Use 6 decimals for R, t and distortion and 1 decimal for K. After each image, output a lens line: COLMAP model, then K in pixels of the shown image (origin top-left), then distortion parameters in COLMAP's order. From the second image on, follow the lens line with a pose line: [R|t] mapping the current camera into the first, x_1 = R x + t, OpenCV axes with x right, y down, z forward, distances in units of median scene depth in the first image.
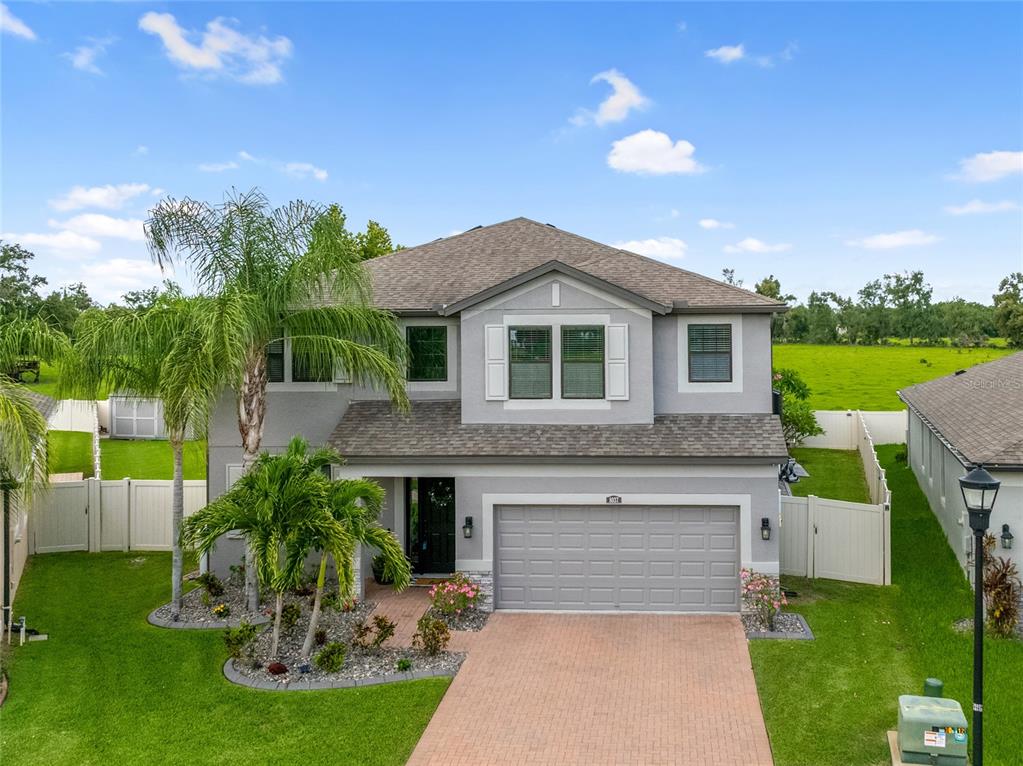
lens RADIAL K [[1007.1, 0, 594.1], [0, 1007.1, 311.5], [0, 0, 1]] dist [-0.025199, -0.002426]
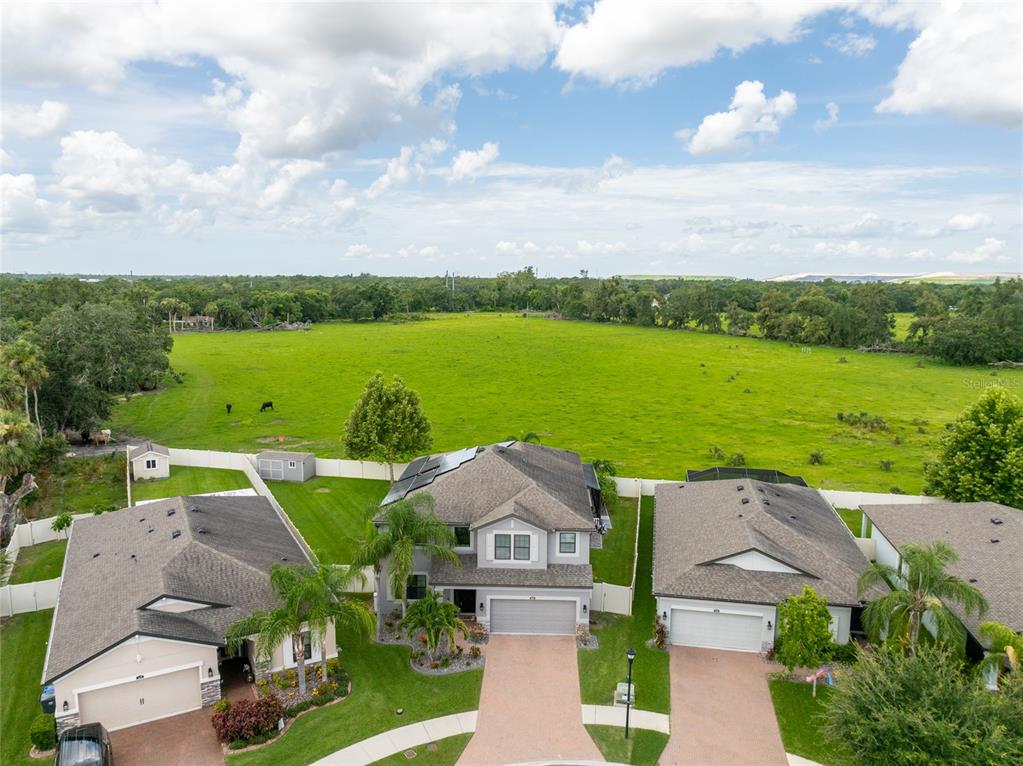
lens RADIAL K [[722.3, 0, 511.5], [0, 722.3, 383.0], [0, 0, 1]] dist [-0.034793, 0.024988]
pose [[0.999348, 0.009652, 0.034794, -0.116203], [-0.015106, 0.986989, 0.160077, -0.735742], [-0.032796, -0.160498, 0.986491, -0.912432]]
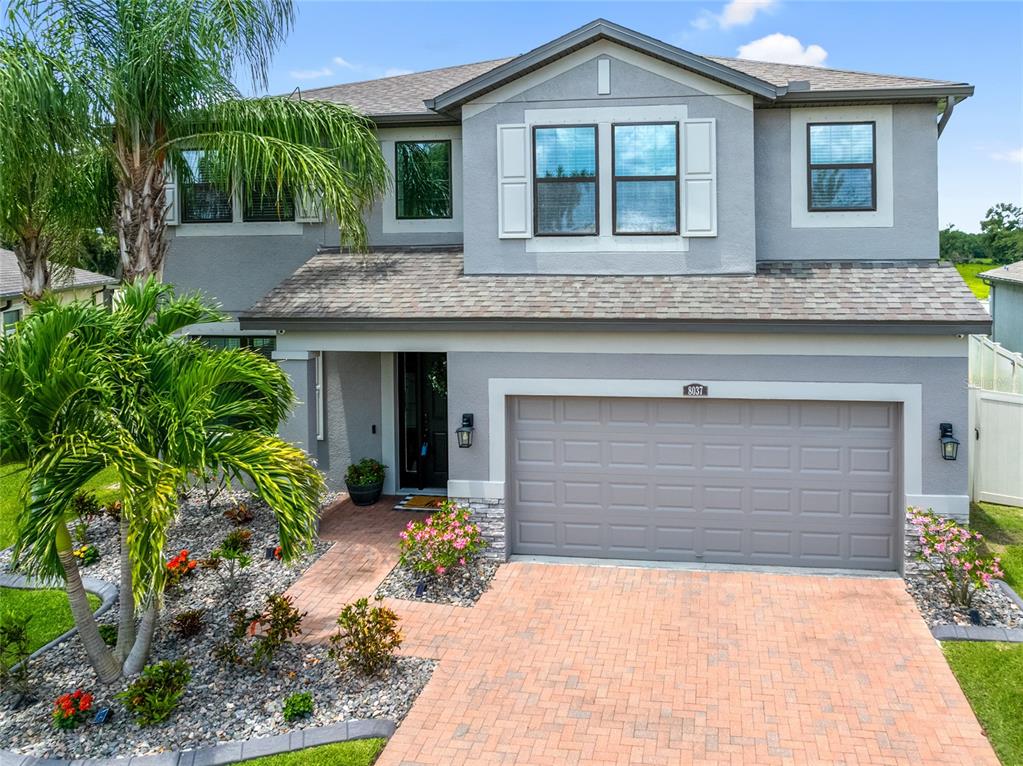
lens RADIAL K [[756.2, 0, 607.7], [0, 756.2, 270.1], [0, 0, 1]] dist [-0.002706, -0.000534]
pose [[0.998076, 0.001336, -0.061981, -0.005358], [0.000980, 0.999303, 0.037329, 0.093543], [0.061988, -0.037318, 0.997379, 0.522915]]
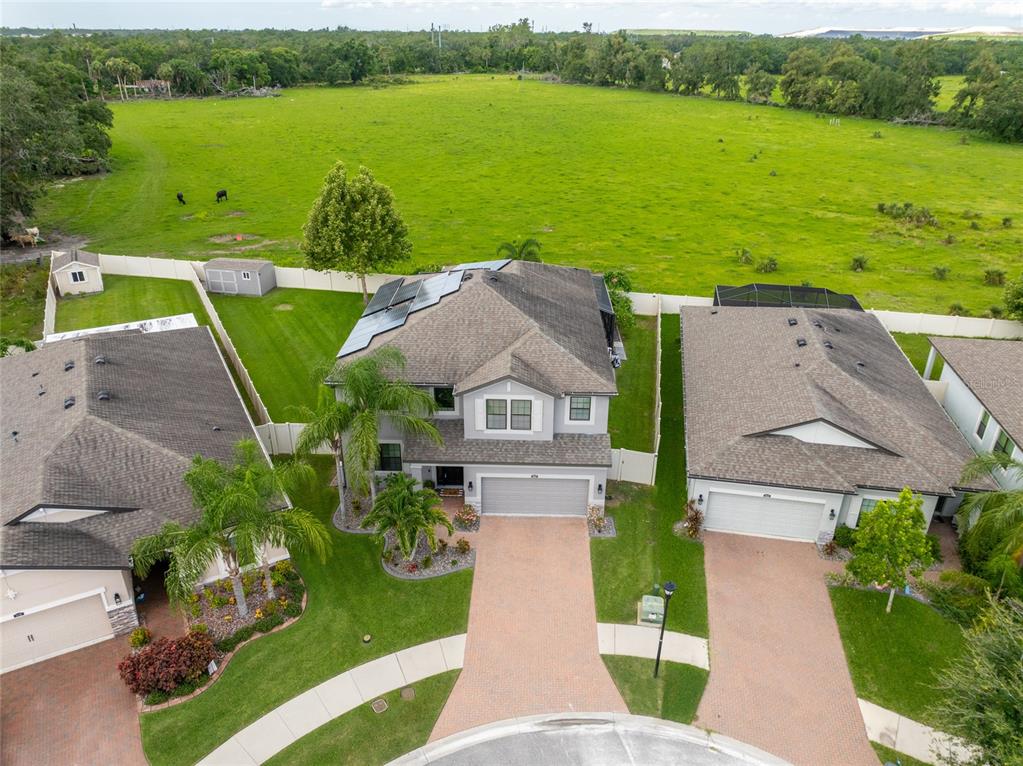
lens RADIAL K [[722.3, 0, 511.5], [0, 722.3, 383.0], [0, 0, 1]] dist [-0.034793, 0.024988]
pose [[0.999015, -0.003964, 0.044194, -0.102379], [-0.016529, 0.891067, 0.453572, -0.730031], [-0.041178, -0.453855, 0.890123, -0.349070]]
